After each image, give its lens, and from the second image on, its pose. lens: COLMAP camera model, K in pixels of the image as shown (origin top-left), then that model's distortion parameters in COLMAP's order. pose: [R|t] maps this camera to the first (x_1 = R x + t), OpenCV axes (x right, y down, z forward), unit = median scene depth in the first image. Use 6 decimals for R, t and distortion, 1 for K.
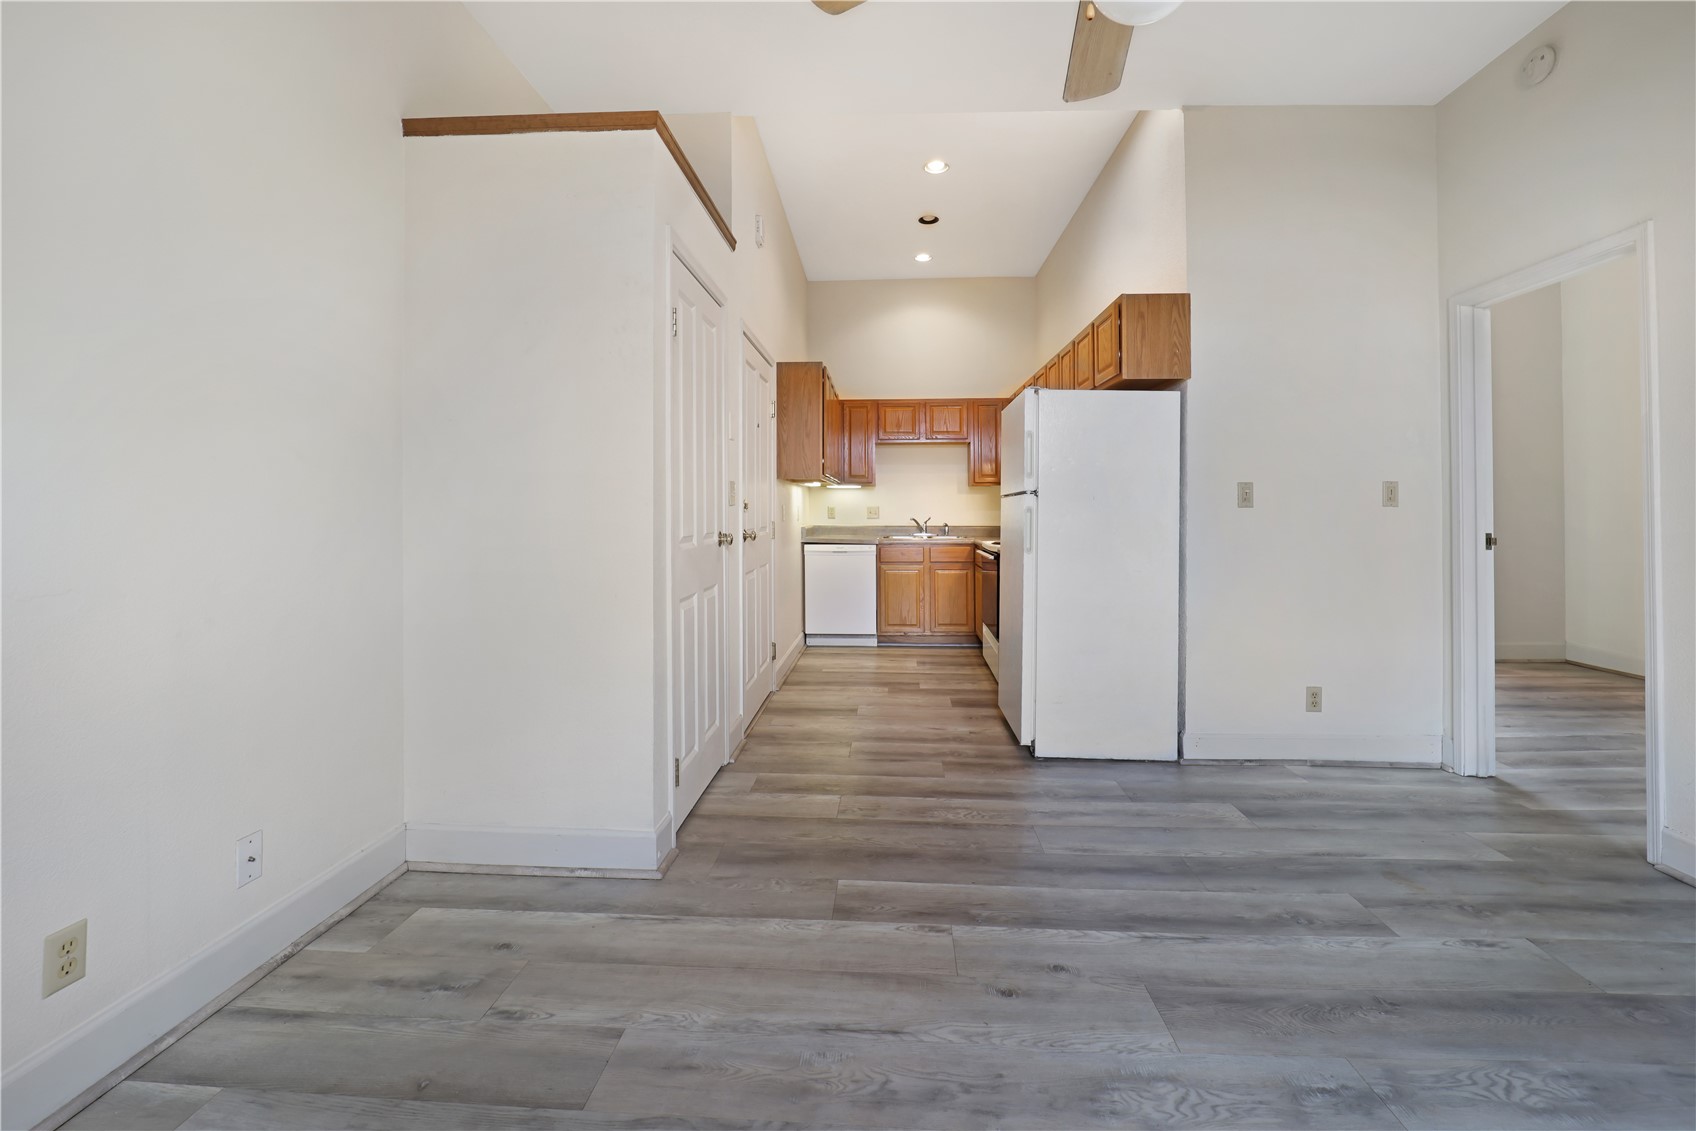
lens RADIAL K [[716.9, 0, 891.3], [0, 716.9, 507.4], [0, 0, 1]] dist [-0.010774, -0.001116]
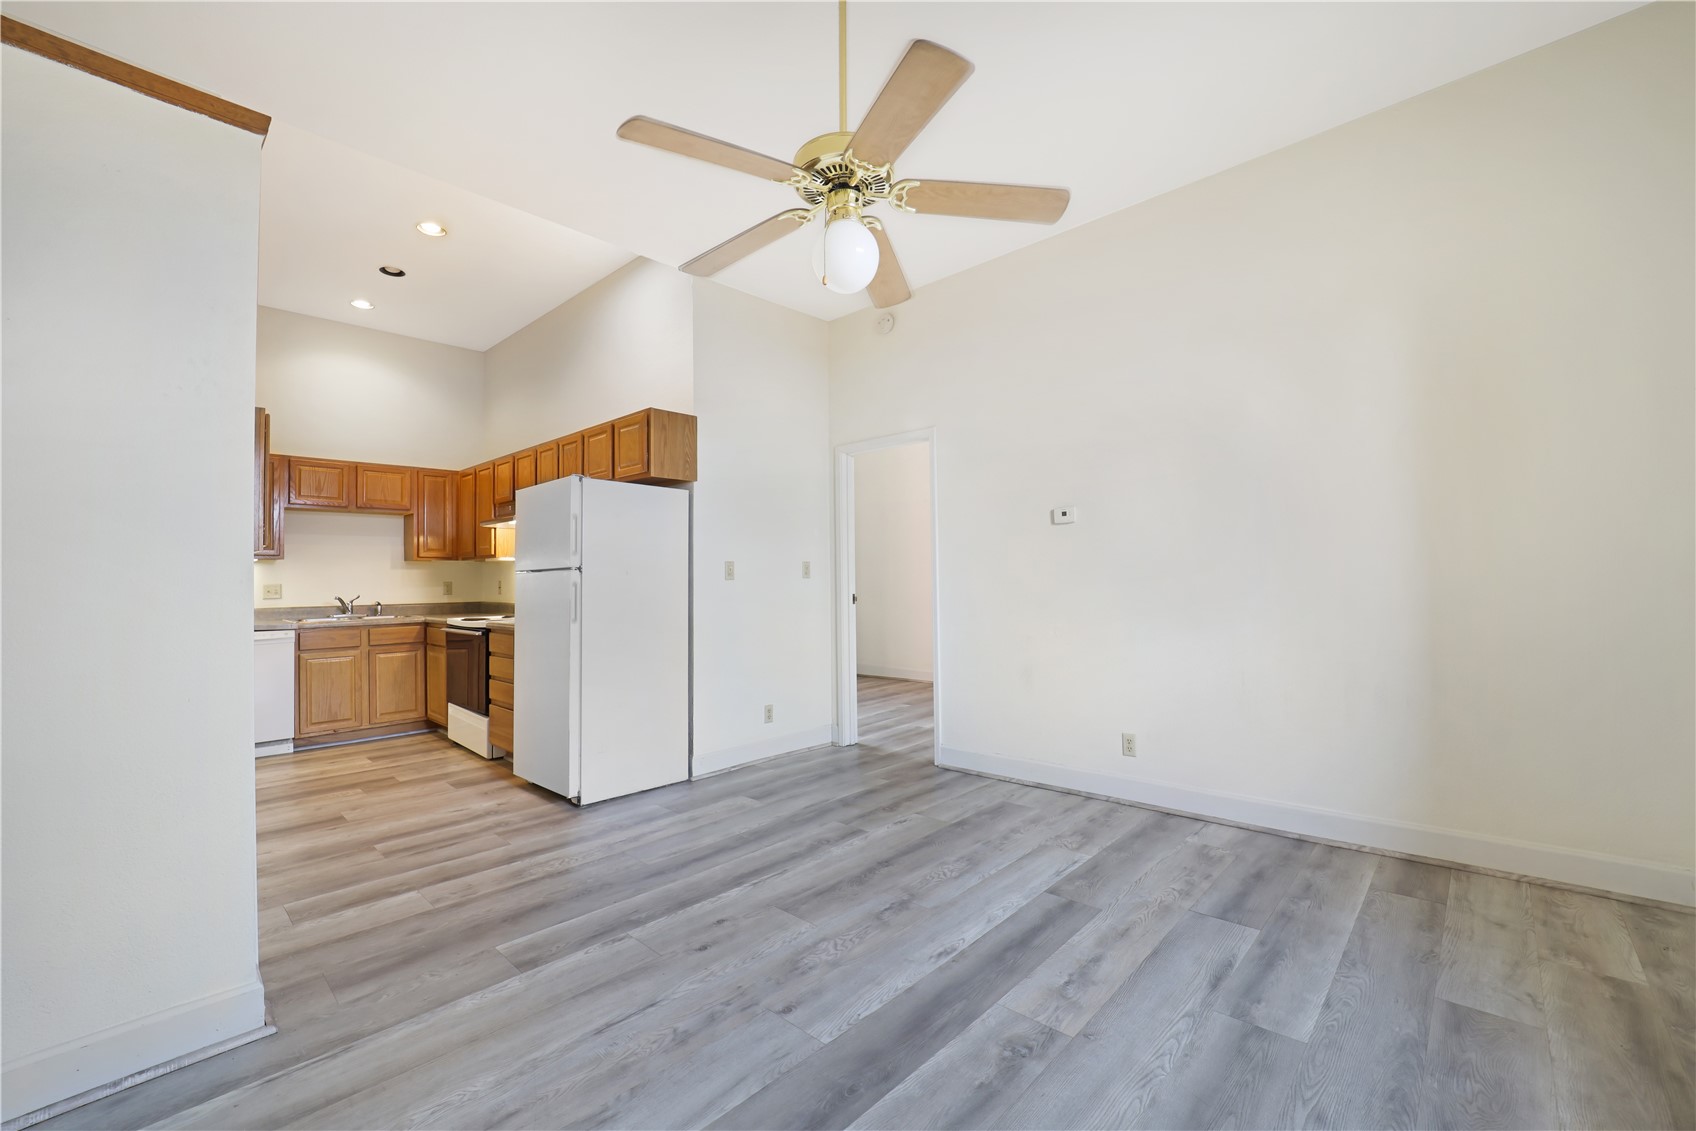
lens RADIAL K [[670.9, 0, 876.5], [0, 670.9, 568.6], [0, 0, 1]] dist [-0.011770, -0.000605]
pose [[0.636680, 0.003078, 0.771122, -0.350782], [0.012166, 0.999827, -0.014036, -0.000383], [-0.771032, 0.018318, 0.636532, -0.028794]]
